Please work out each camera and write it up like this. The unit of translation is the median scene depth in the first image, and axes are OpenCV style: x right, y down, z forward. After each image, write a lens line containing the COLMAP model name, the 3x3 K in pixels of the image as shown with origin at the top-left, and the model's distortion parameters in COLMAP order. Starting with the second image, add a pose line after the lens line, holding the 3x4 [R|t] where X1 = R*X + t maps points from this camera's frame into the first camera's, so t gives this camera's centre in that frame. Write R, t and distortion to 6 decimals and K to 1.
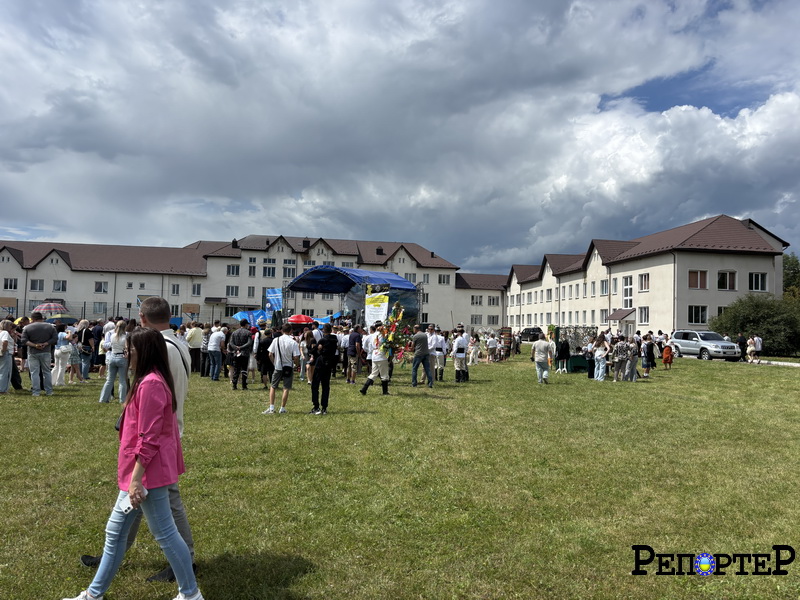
lens RADIAL K [[607.1, 0, 400.0], [0, 607.1, 300.0], [0, 0, 1]] dist [0.063221, -0.070523]
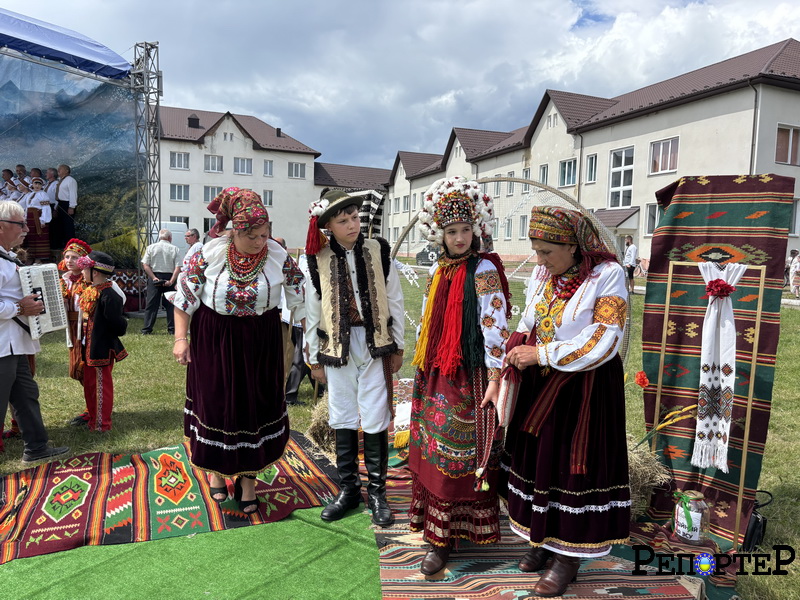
lens RADIAL K [[607.1, 0, 400.0], [0, 607.1, 300.0], [0, 0, 1]] dist [0.063221, -0.070523]
pose [[0.975240, -0.012335, 0.220805, 0.041595], [-0.016748, 0.991457, 0.129356, 0.022128], [-0.220515, -0.129851, 0.966702, 0.384341]]
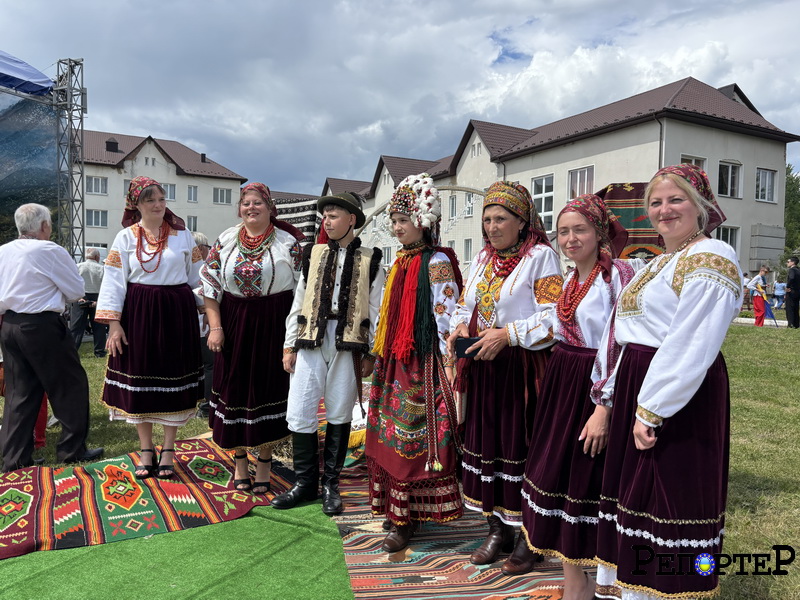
lens RADIAL K [[607.1, 0, 400.0], [0, 607.1, 300.0], [0, 0, 1]] dist [0.063221, -0.070523]
pose [[0.942960, -0.015577, 0.332540, 0.039634], [-0.012956, 0.996431, 0.083414, 0.023904], [-0.332653, -0.082964, 0.939393, 0.383243]]
